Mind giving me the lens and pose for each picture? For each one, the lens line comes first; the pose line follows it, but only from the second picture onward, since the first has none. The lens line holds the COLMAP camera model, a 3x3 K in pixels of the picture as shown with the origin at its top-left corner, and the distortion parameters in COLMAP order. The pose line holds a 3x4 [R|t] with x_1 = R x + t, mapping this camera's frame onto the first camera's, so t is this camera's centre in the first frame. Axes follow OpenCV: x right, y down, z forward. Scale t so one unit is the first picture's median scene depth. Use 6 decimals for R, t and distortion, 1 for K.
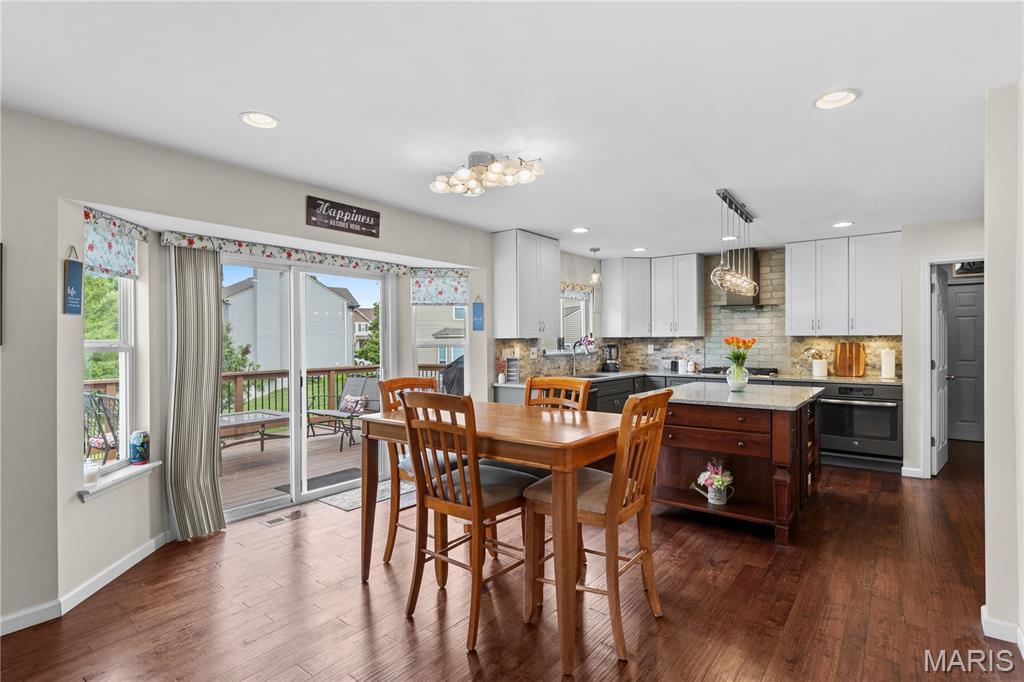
lens RADIAL K [[512.4, 0, 512.0], [0, 512.4, 341.0], [0, 0, 1]] dist [0.000028, 0.000005]
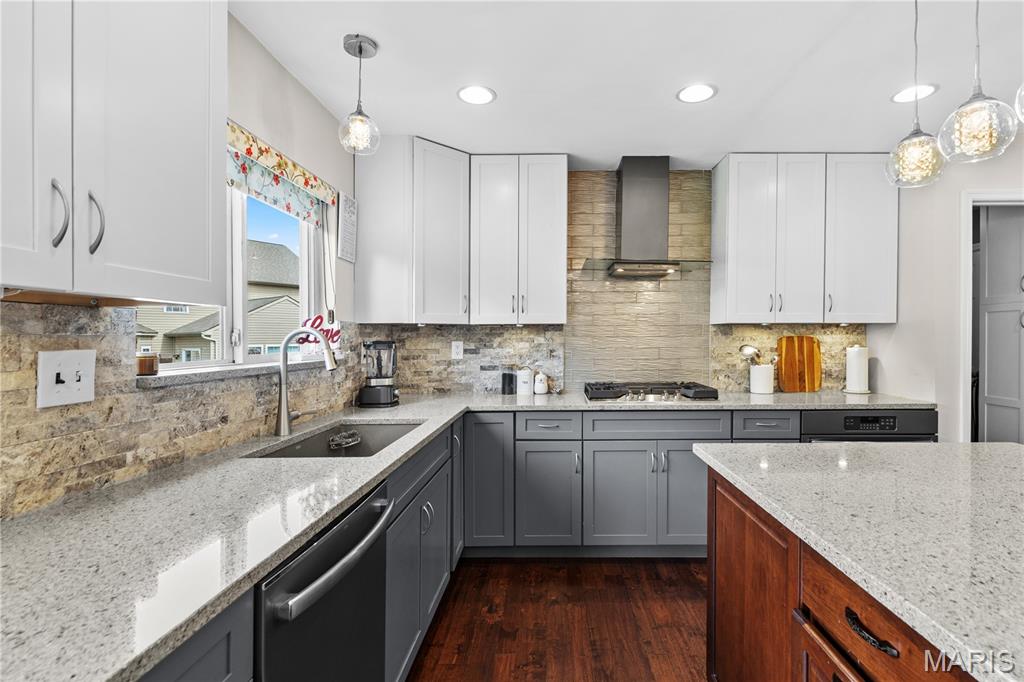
lens RADIAL K [[418.7, 0, 513.4], [0, 418.7, 336.3], [0, 0, 1]] dist [-0.000229, -0.000052]
pose [[0.791636, 0.007714, 0.610944, 0.072623], [0.001516, 0.999892, -0.014588, 0.008892], [-0.610991, 0.012474, 0.791539, 0.682323]]
